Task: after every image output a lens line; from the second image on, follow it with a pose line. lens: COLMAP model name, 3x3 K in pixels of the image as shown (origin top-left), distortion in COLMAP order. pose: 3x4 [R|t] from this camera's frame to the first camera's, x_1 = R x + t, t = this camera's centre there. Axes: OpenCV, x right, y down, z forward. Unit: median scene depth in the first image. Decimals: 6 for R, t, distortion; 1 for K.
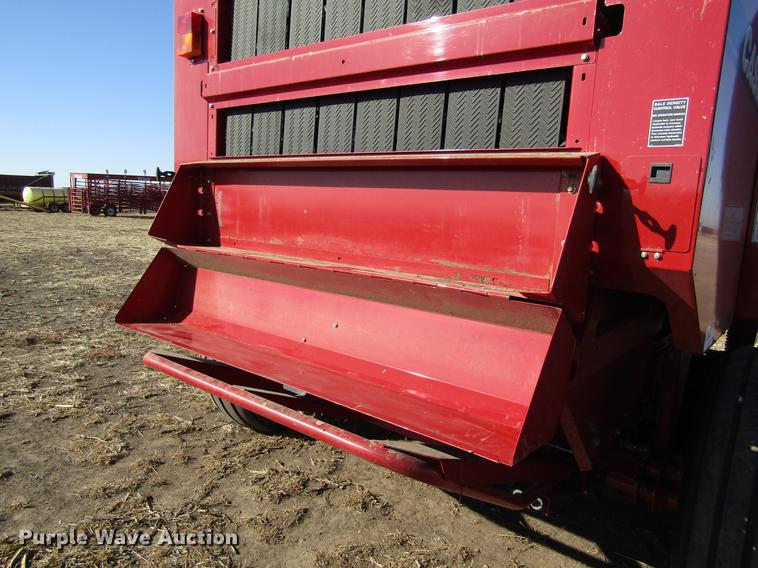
lens RADIAL K [[537.8, 0, 384.3], [0, 537.8, 285.9], [0, 0, 1]] dist [-0.015888, 0.009797]
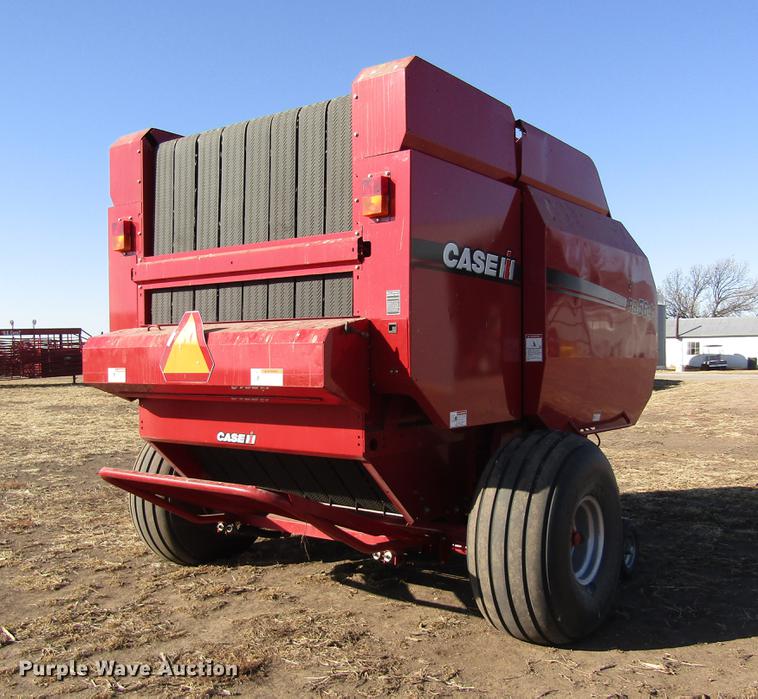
lens RADIAL K [[794.4, 0, 404.7], [0, 794.4, 362.4], [0, 0, 1]] dist [-0.009994, 0.000000]
pose [[0.996427, -0.064662, 0.054342, 0.212585], [0.071085, 0.989475, -0.126041, 0.143804], [-0.045620, 0.129454, 0.990535, -0.955534]]
